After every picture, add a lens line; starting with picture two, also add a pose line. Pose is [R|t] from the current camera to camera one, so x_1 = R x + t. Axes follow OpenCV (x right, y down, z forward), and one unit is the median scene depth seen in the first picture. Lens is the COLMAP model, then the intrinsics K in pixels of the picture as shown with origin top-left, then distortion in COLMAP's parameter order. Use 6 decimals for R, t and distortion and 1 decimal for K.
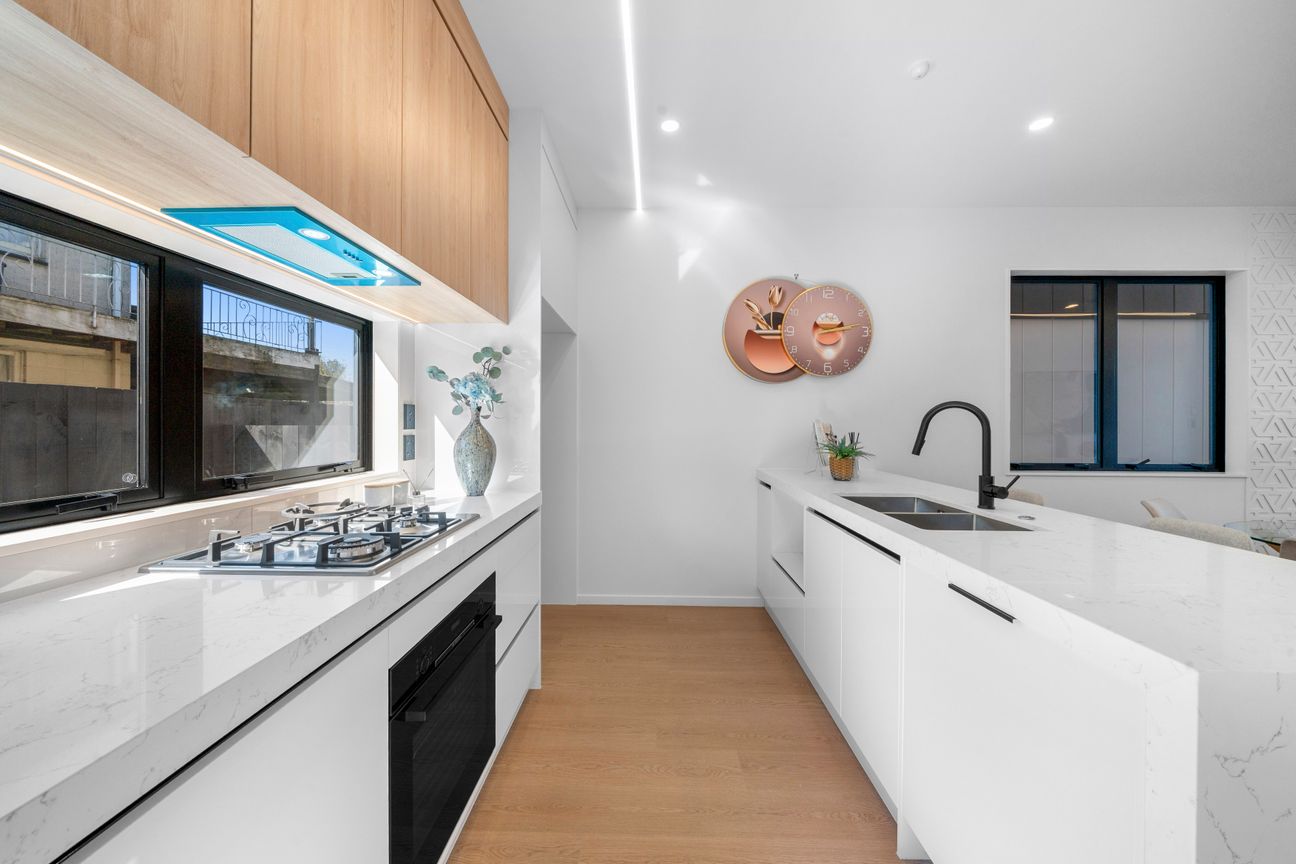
lens RADIAL K [[449.7, 0, 650.2], [0, 449.7, 426.0], [0, 0, 1]] dist [-0.002678, -0.000234]
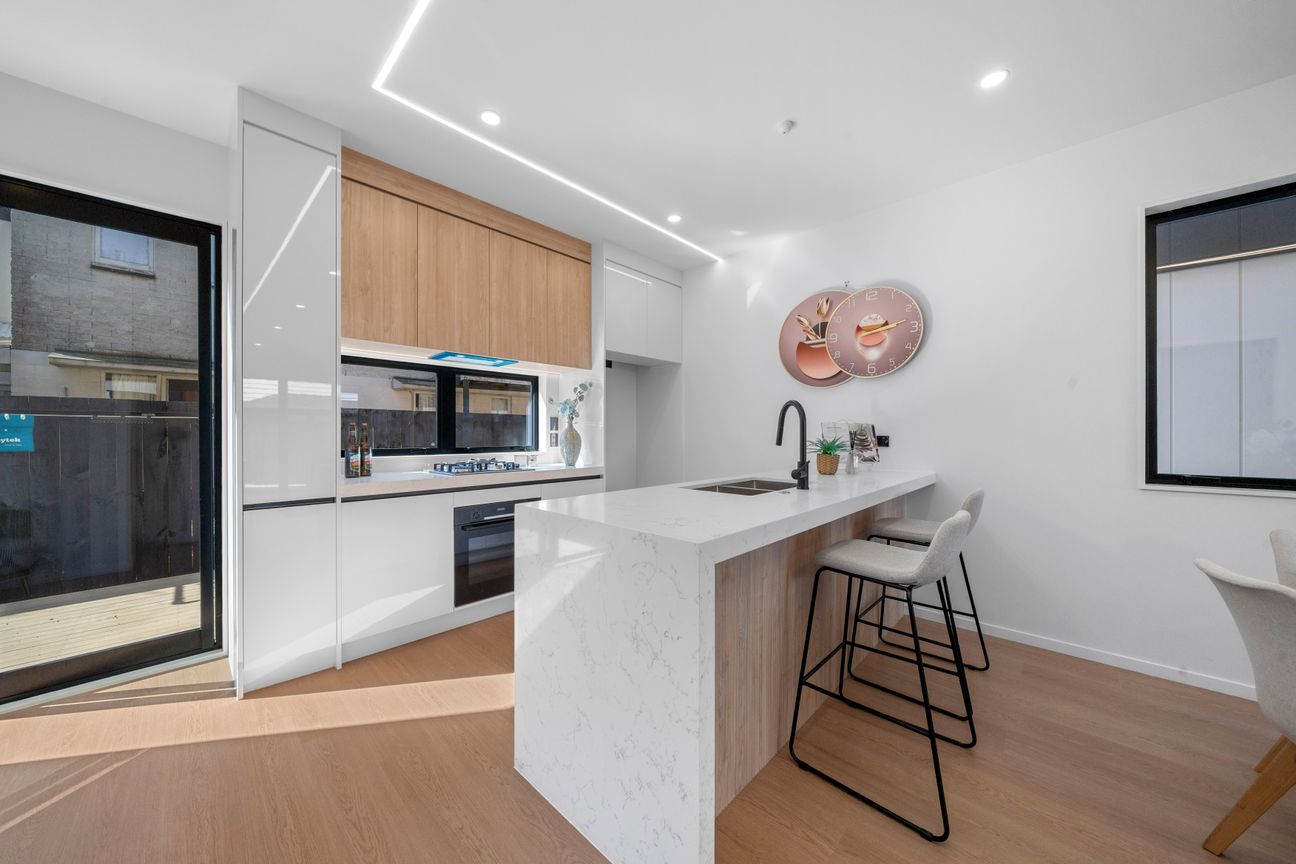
lens RADIAL K [[449.7, 0, 644.1], [0, 449.7, 430.3], [0, 0, 1]] dist [-0.002678, -0.000234]
pose [[0.725131, -0.010342, -0.688533, 0.712102], [-0.001287, 0.999865, -0.016374, 0.025410], [0.688609, 0.012759, 0.725020, -0.078477]]
